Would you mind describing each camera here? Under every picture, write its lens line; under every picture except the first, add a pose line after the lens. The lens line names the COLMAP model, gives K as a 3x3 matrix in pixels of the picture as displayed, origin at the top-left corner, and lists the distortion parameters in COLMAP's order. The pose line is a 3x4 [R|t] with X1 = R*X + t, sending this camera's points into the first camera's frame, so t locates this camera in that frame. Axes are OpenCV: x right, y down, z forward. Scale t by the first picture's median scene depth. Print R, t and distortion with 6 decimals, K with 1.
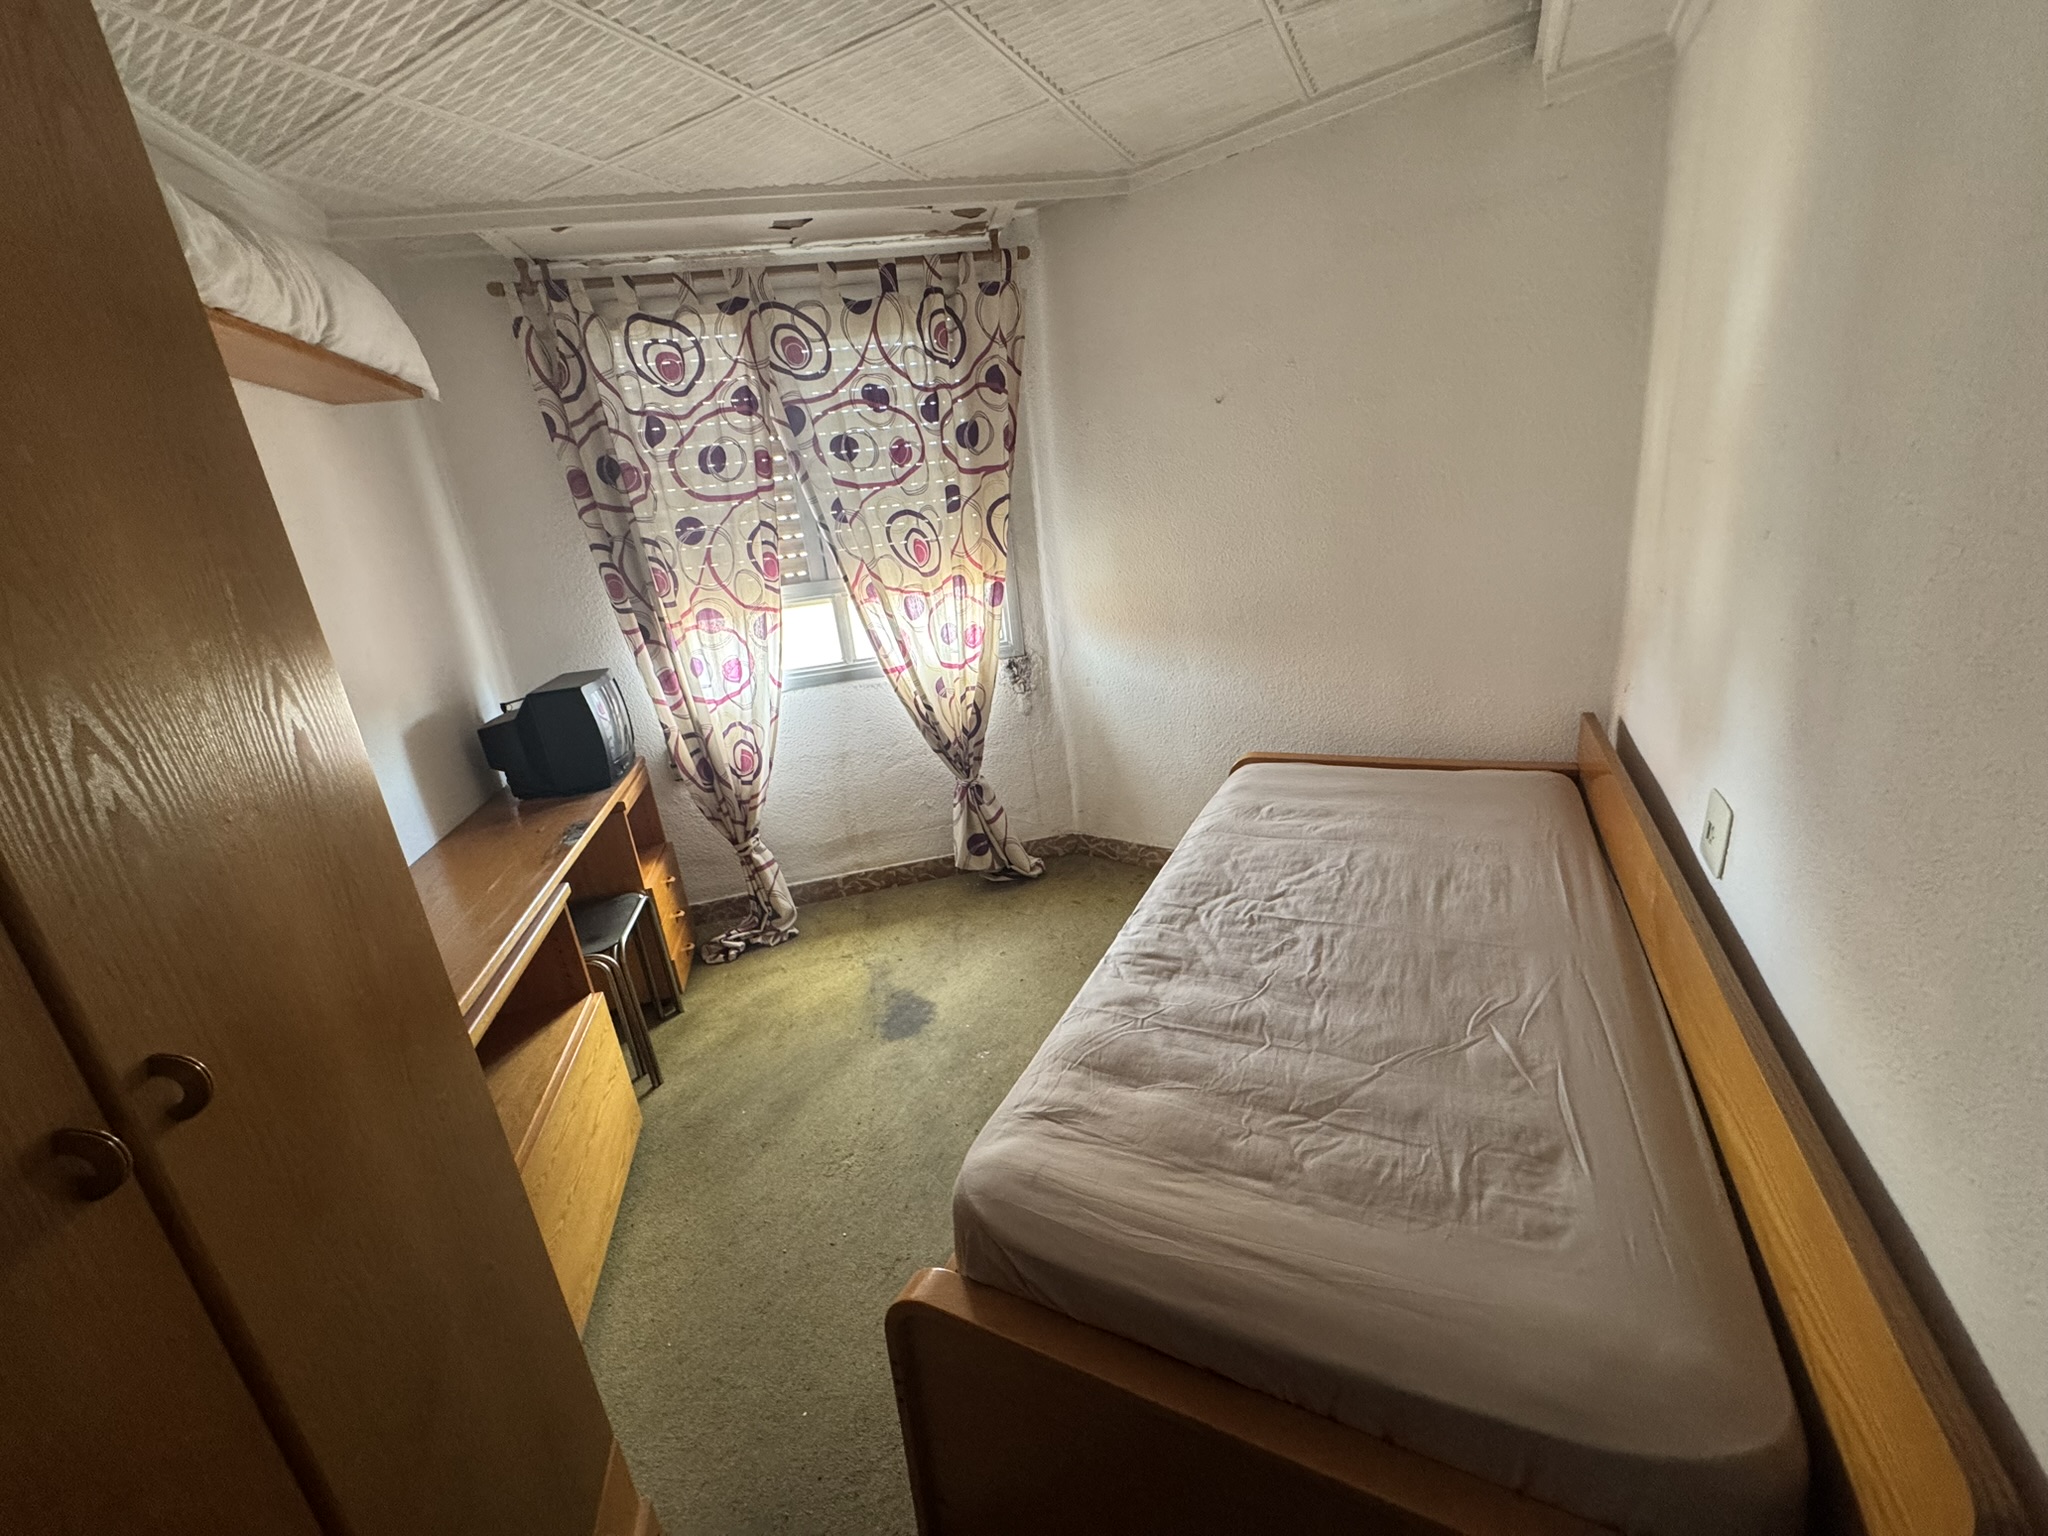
lens RADIAL K [[818.2, 0, 1022.3], [0, 818.2, 766.7], [0, 0, 1]] dist [-0.002797, 0.000217]
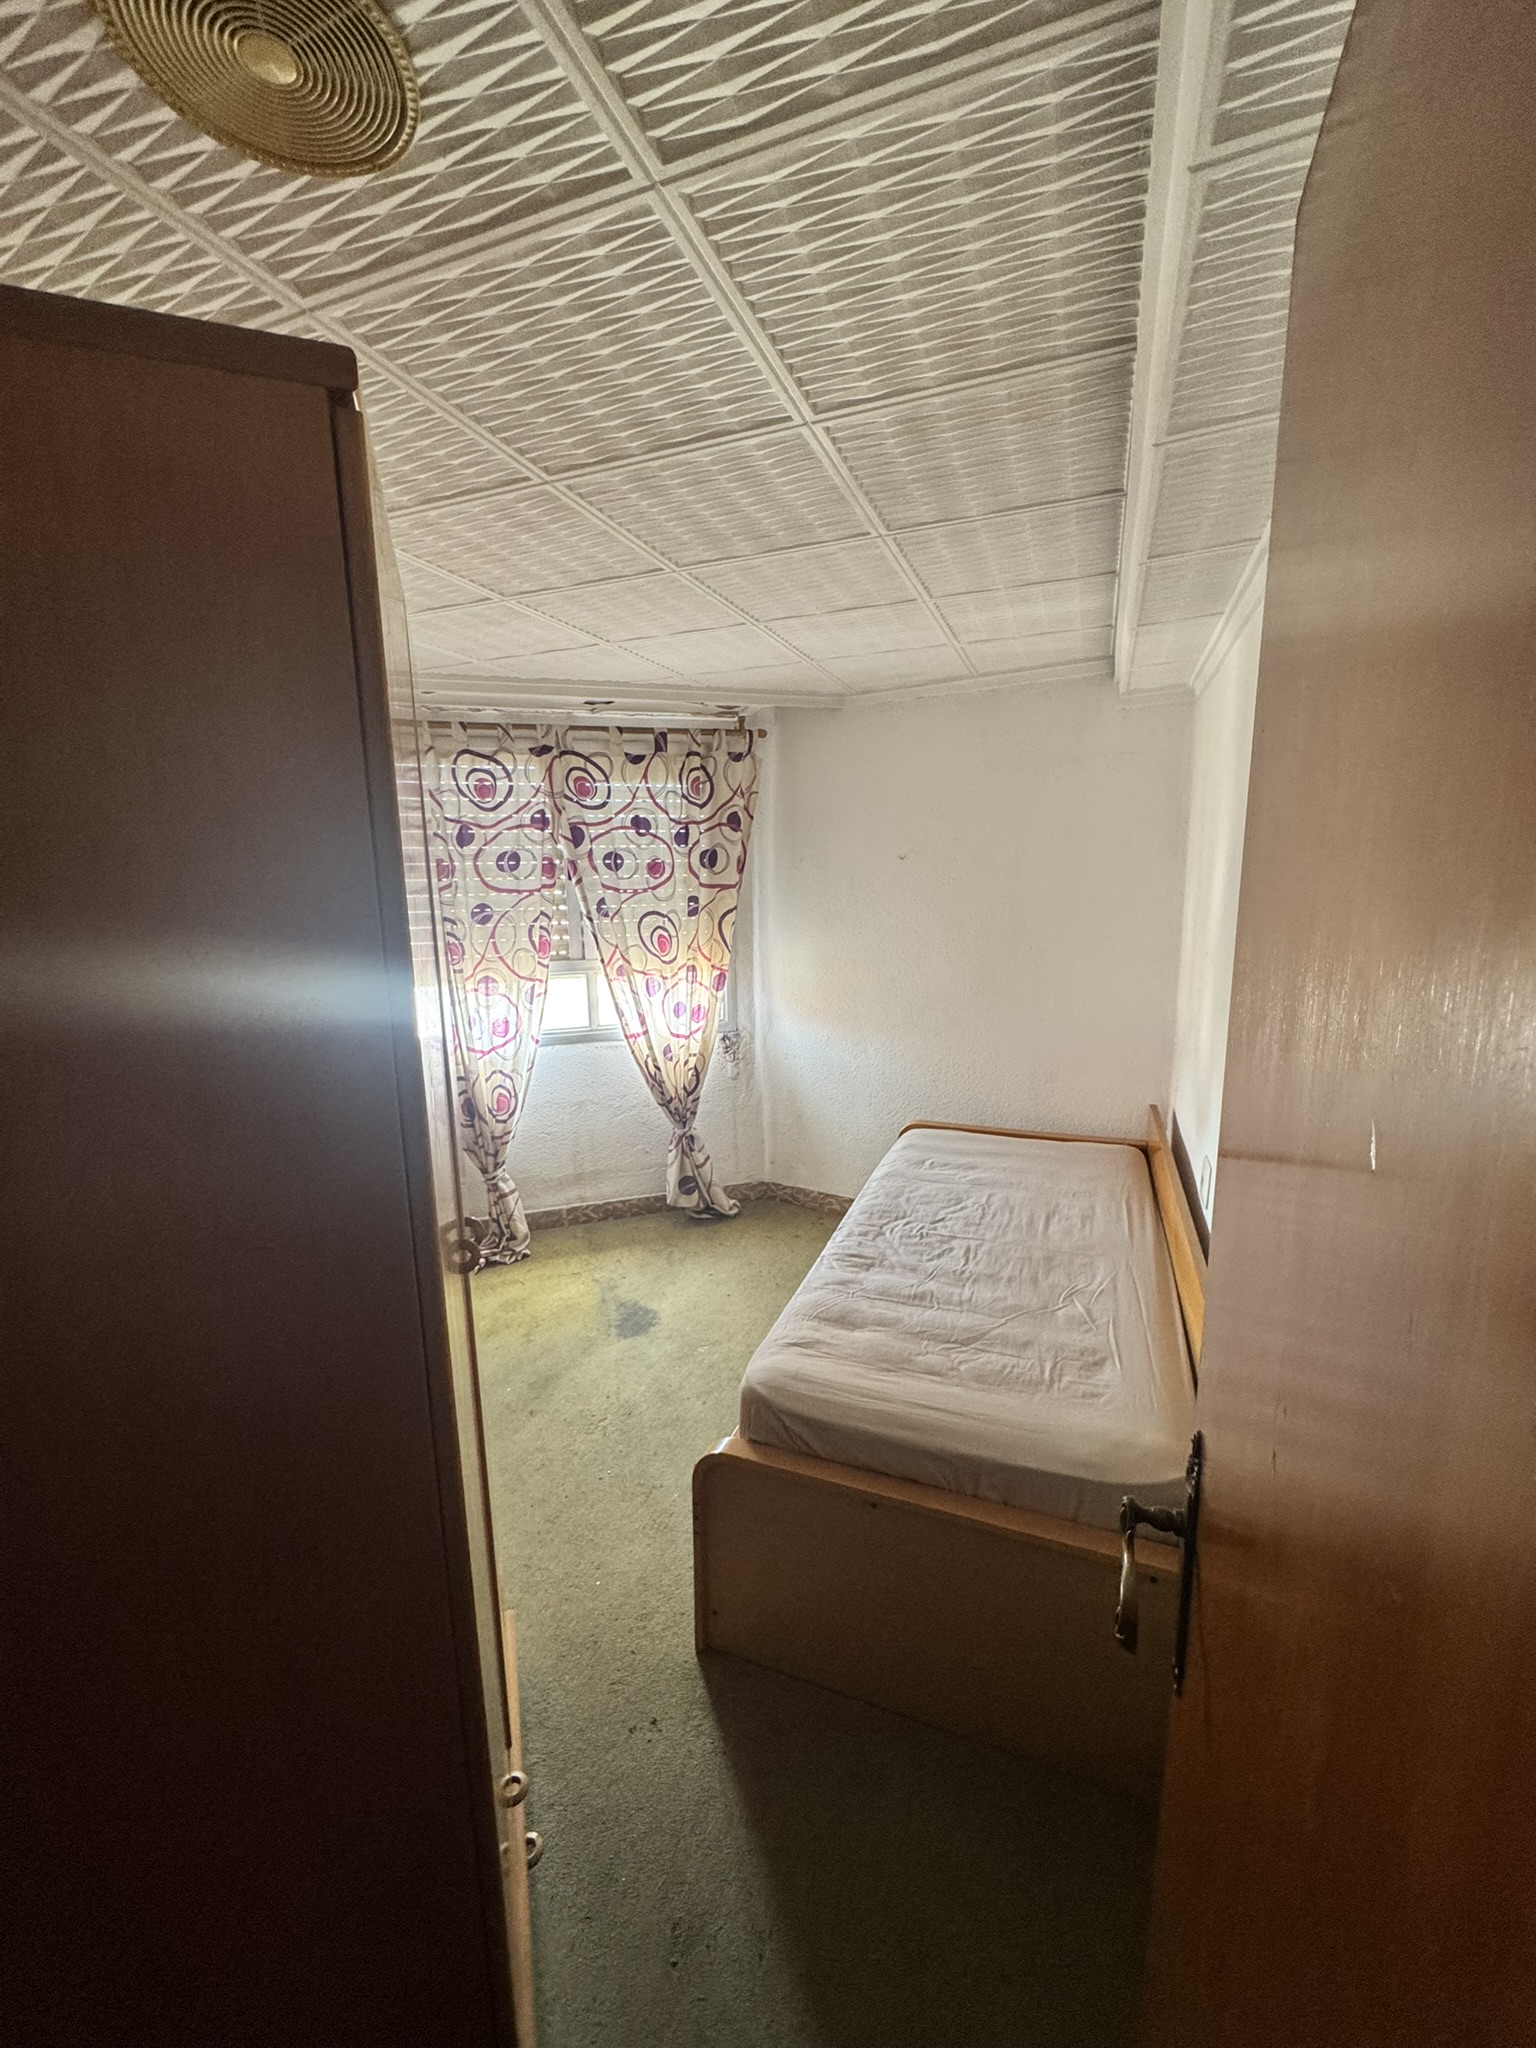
lens RADIAL K [[818.2, 0, 769.1], [0, 818.2, 1026.6], [0, 0, 1]] dist [-0.002797, 0.000217]
pose [[0.990535, 0.072540, 0.116524, -0.111225], [-0.057104, 0.989770, -0.130744, 0.018398], [-0.124816, 0.122853, 0.984545, -0.262996]]
